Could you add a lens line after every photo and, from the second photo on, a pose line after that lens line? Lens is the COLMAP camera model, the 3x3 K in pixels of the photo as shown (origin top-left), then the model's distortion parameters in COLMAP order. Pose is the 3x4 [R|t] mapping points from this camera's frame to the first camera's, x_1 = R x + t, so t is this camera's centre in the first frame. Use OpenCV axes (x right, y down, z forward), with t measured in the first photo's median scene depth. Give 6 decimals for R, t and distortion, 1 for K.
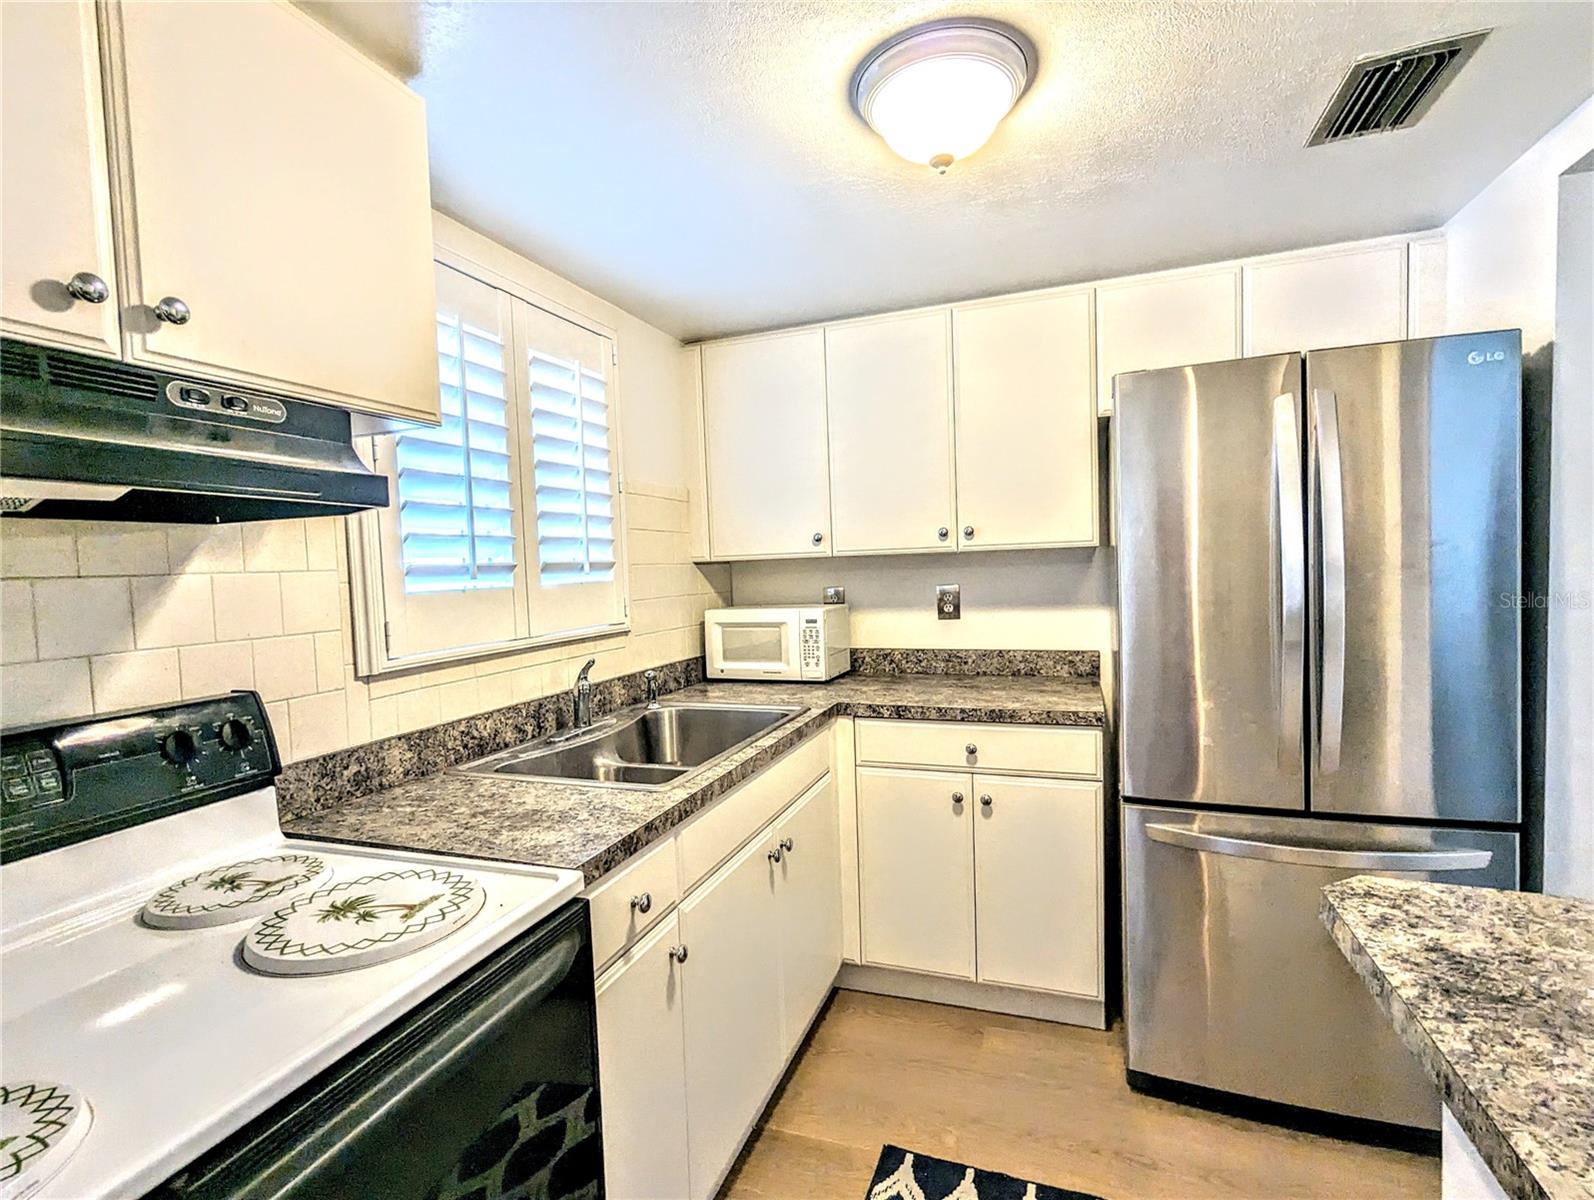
lens RADIAL K [[766.1, 0, 797.0], [0, 766.1, 600.0], [0, 0, 1]] dist [0.002040, 0.000904]
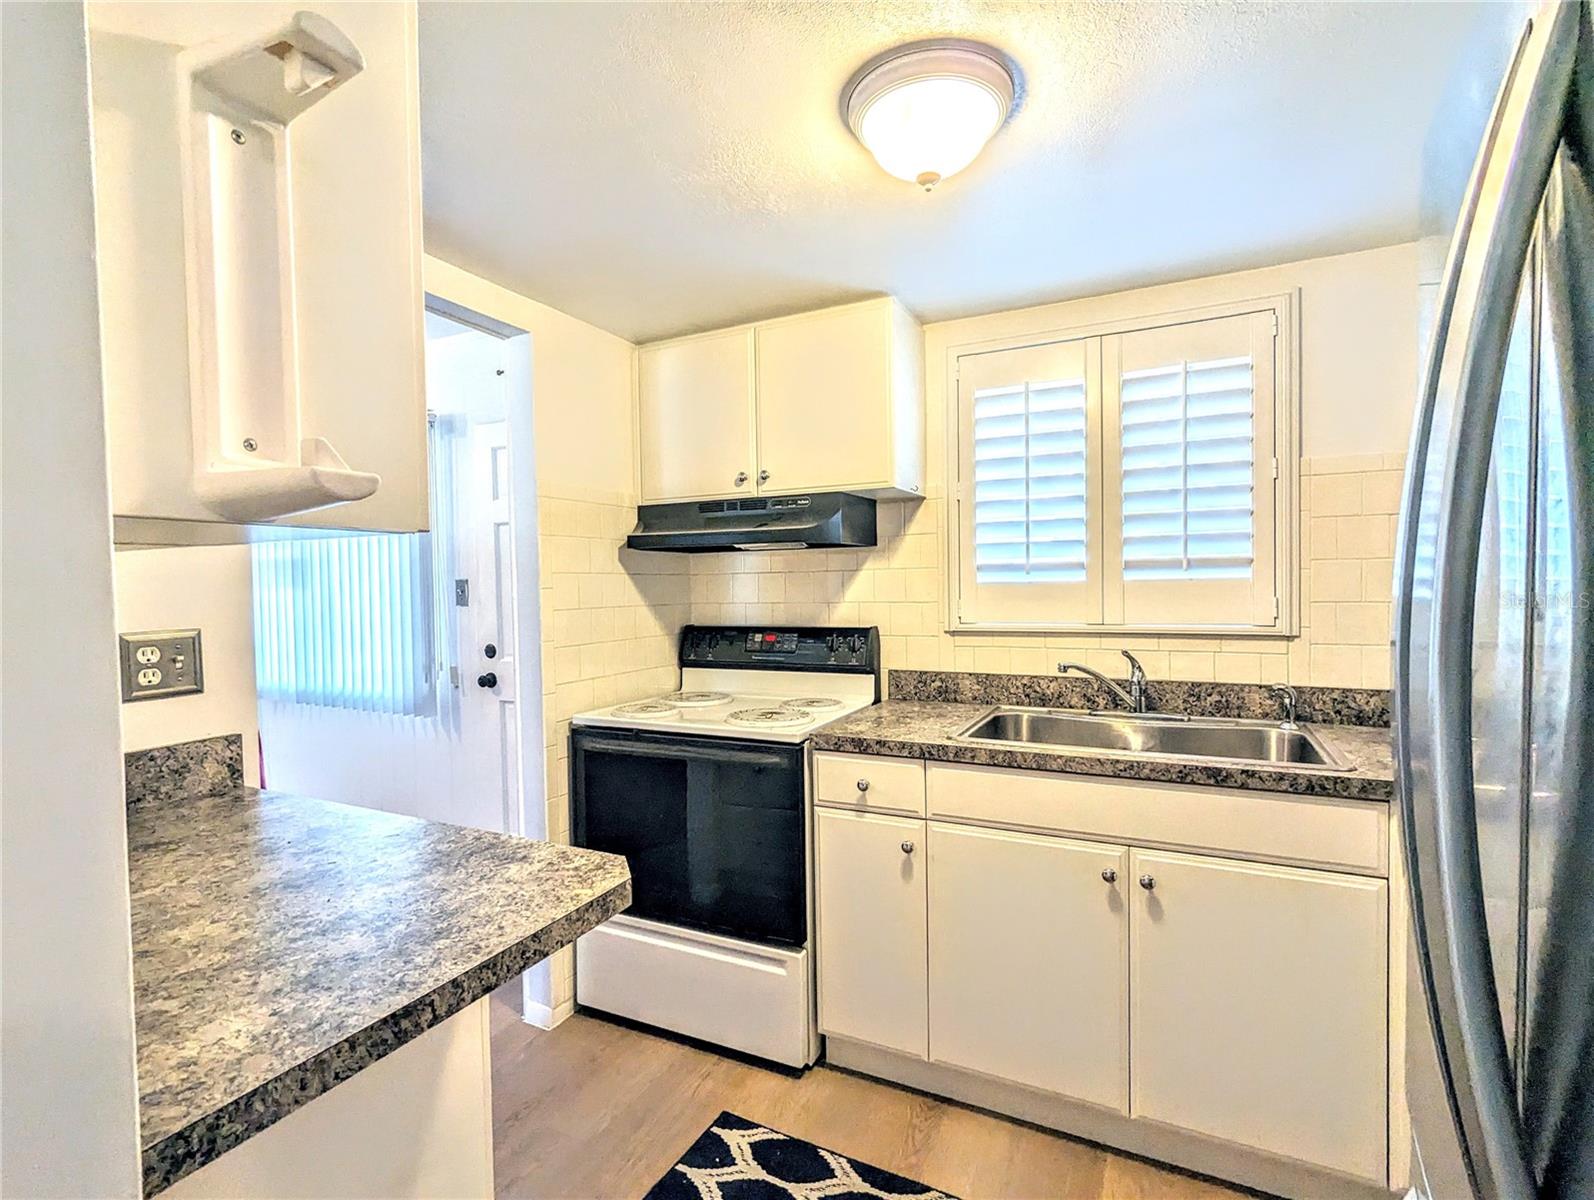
lens RADIAL K [[766.1, 0, 797.0], [0, 766.1, 600.0], [0, 0, 1]] dist [0.002040, 0.000904]
pose [[-0.121159, 0.060747, -0.990773, 1.202304], [-0.025638, 0.997601, 0.064301, -0.072150], [0.992302, 0.033192, -0.119311, 0.926746]]
